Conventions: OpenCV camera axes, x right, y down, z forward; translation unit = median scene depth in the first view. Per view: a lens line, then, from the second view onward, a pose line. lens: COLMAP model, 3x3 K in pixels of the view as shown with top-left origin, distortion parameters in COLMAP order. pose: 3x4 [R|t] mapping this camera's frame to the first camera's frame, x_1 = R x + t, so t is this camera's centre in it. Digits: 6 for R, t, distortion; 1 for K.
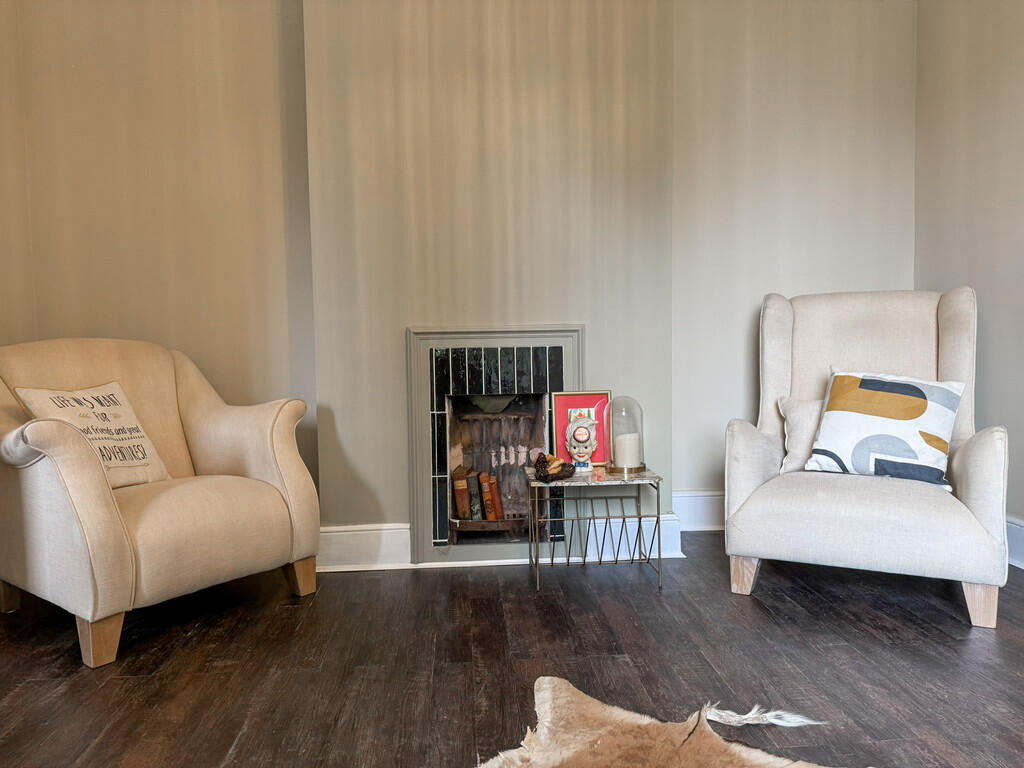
lens RADIAL K [[717.9, 0, 513.2], [0, 717.9, 385.2], [0, 0, 1]] dist [0.049646, -0.055885]
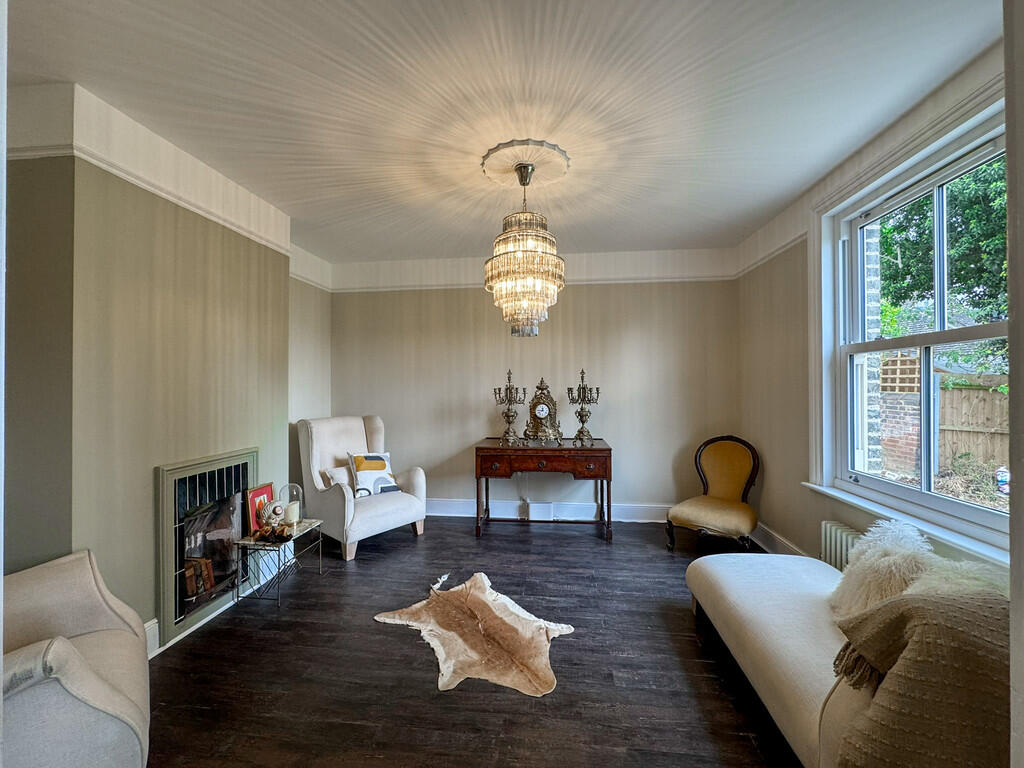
lens RADIAL K [[407.8, 0, 516.4], [0, 407.8, 383.3], [0, 0, 1]] dist [-0.001466, -0.000462]
pose [[0.178531, 0.020190, 0.983727, -0.769103], [0.057835, 0.997845, -0.030976, -0.174813], [-0.982233, 0.062424, 0.176978, 0.201076]]
